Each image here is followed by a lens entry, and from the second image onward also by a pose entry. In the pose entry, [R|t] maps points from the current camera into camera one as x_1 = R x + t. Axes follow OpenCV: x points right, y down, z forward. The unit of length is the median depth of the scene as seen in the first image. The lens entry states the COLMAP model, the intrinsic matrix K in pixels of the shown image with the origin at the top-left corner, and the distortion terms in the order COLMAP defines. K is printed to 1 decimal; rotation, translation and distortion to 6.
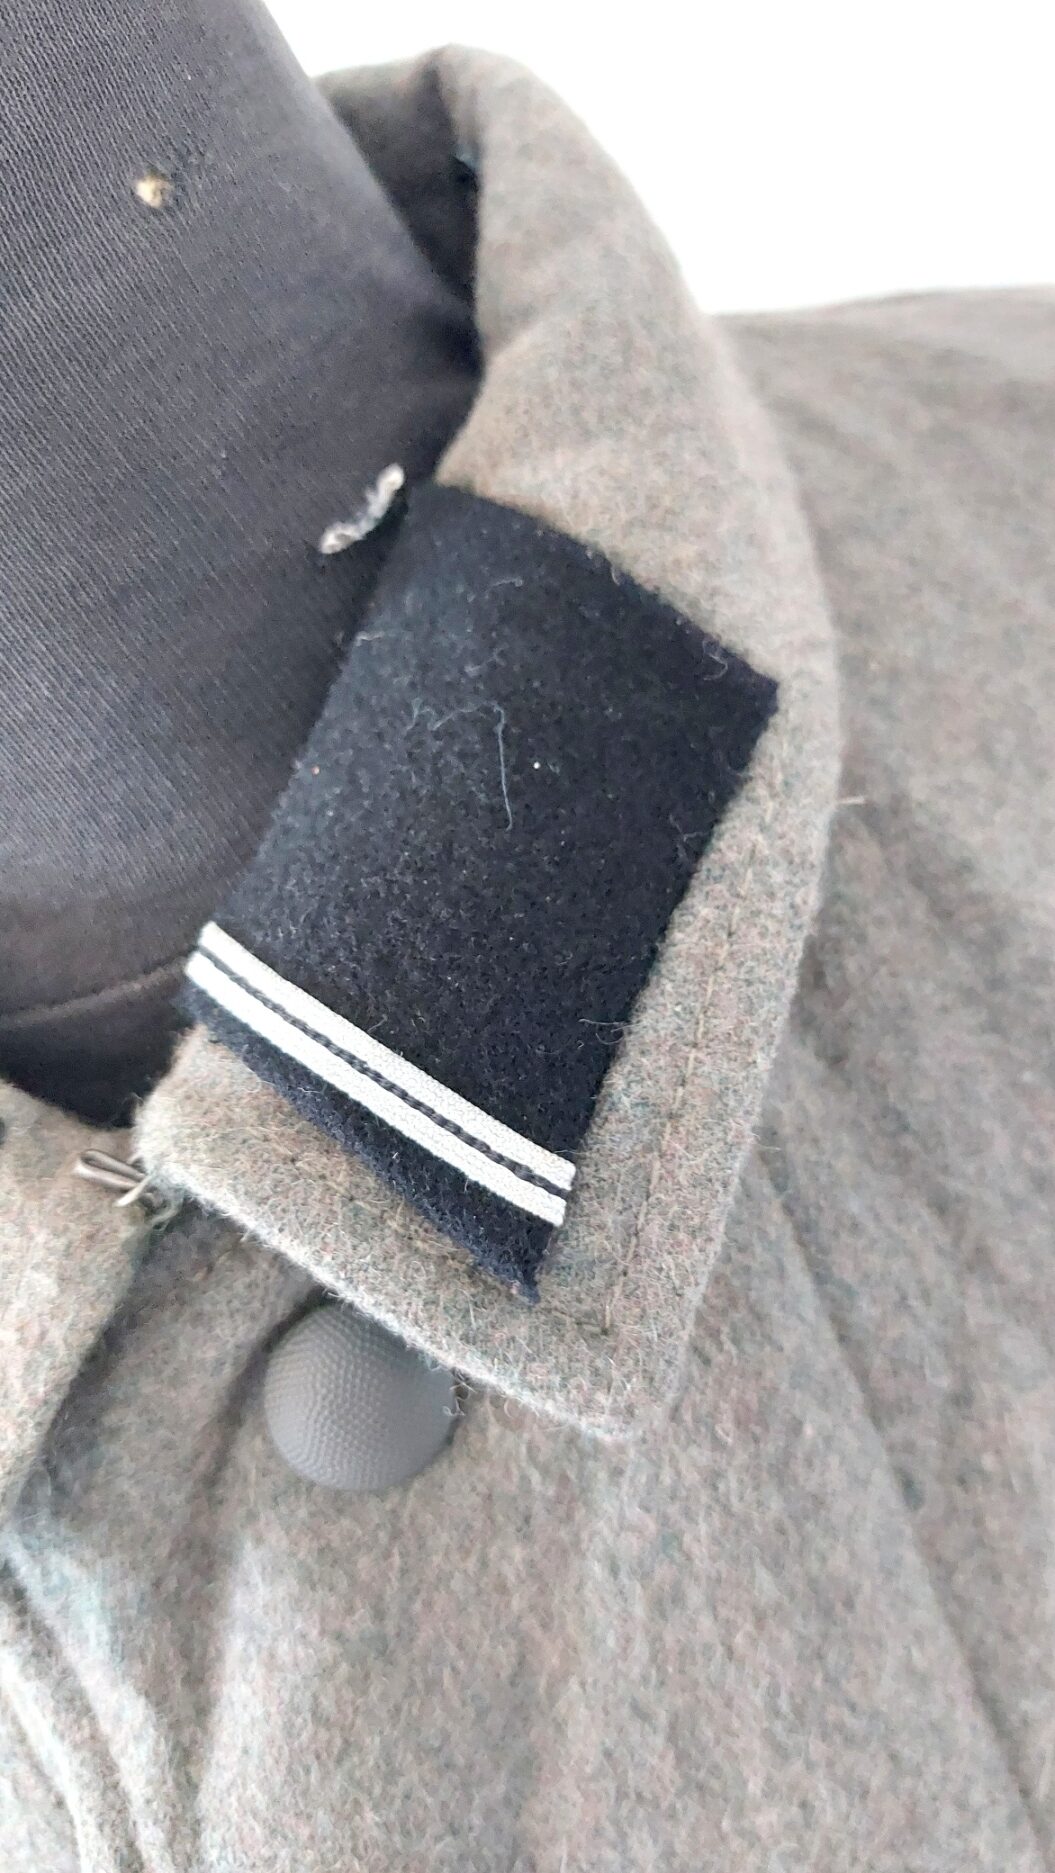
lens RADIAL K [[1283.6, 0, 527.5], [0, 1283.6, 936.5], [0, 0, 1]] dist [0.042048, -0.112867]
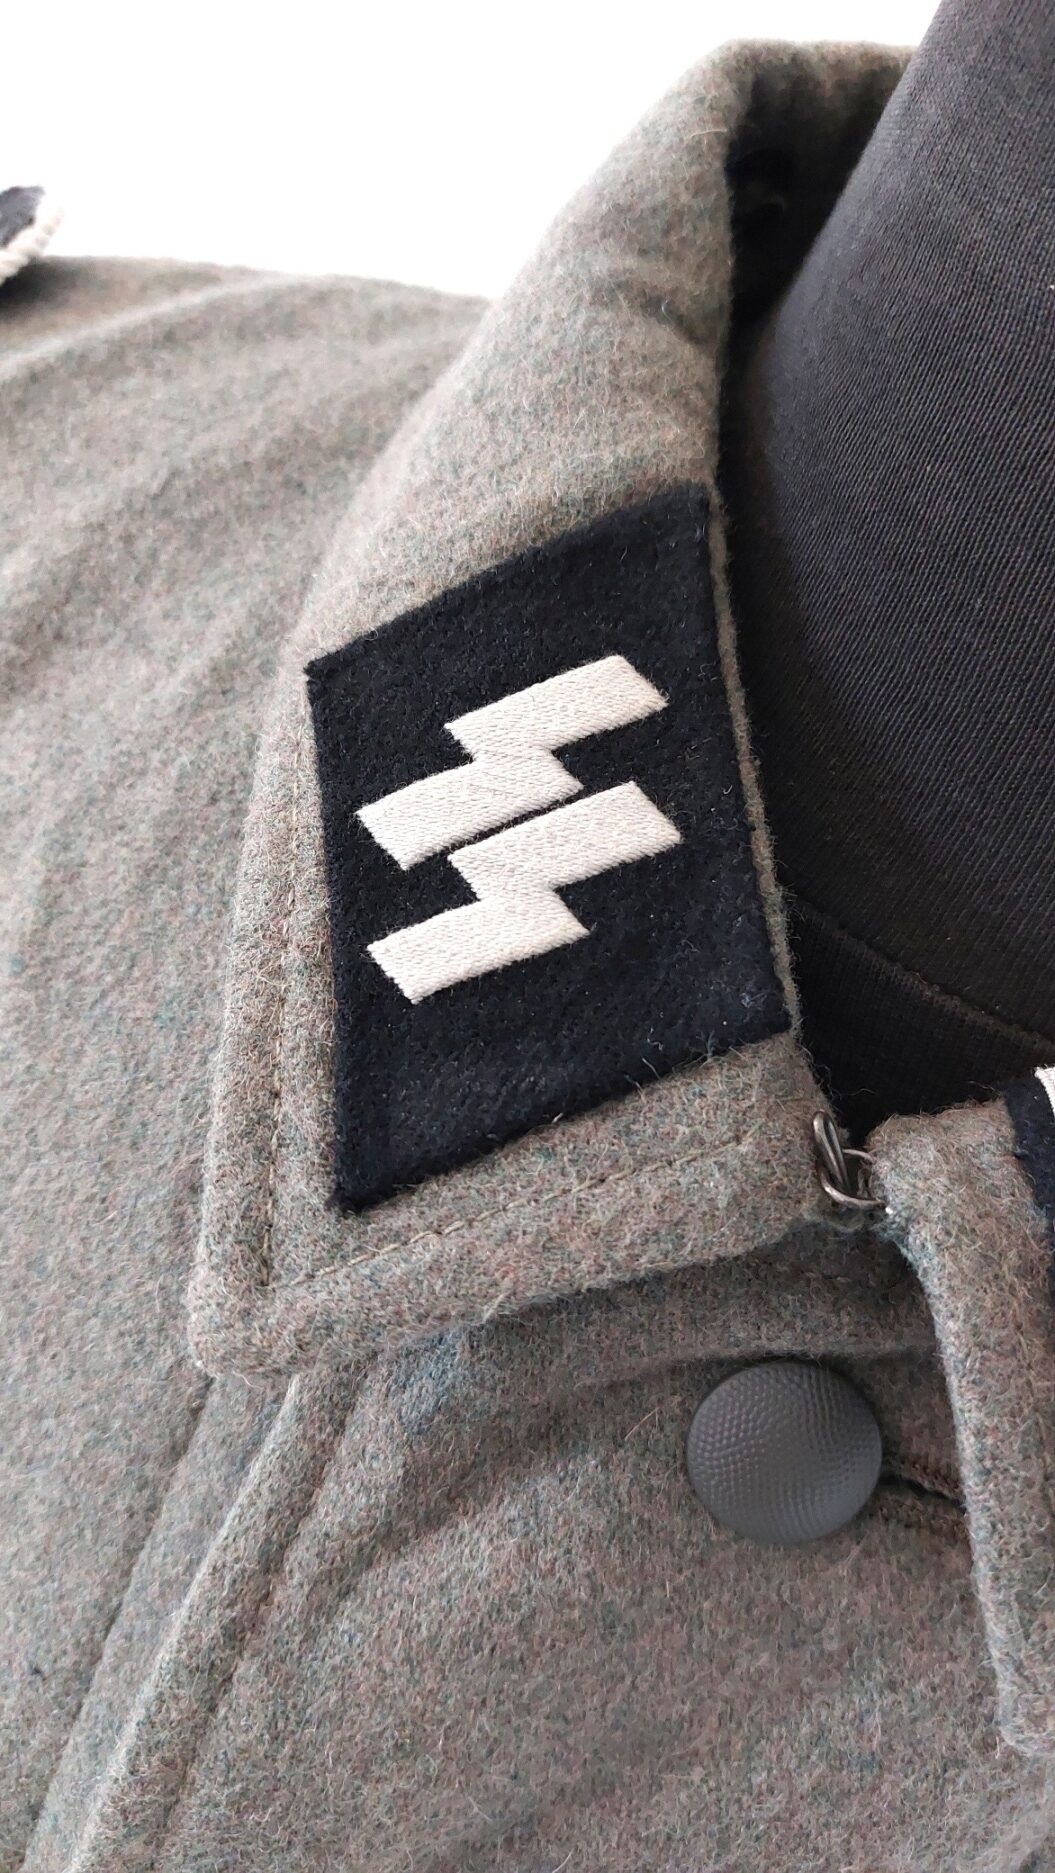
lens RADIAL K [[1299.0, 0, 548.7], [0, 1299.0, 936.9], [0, 0, 1]] dist [0.042276, -0.119657]
pose [[0.646284, 0.761394, 0.050950, -0.620354], [-0.761338, 0.638824, 0.110760, 0.130431], [0.051784, -0.110372, 0.992540, 0.033869]]
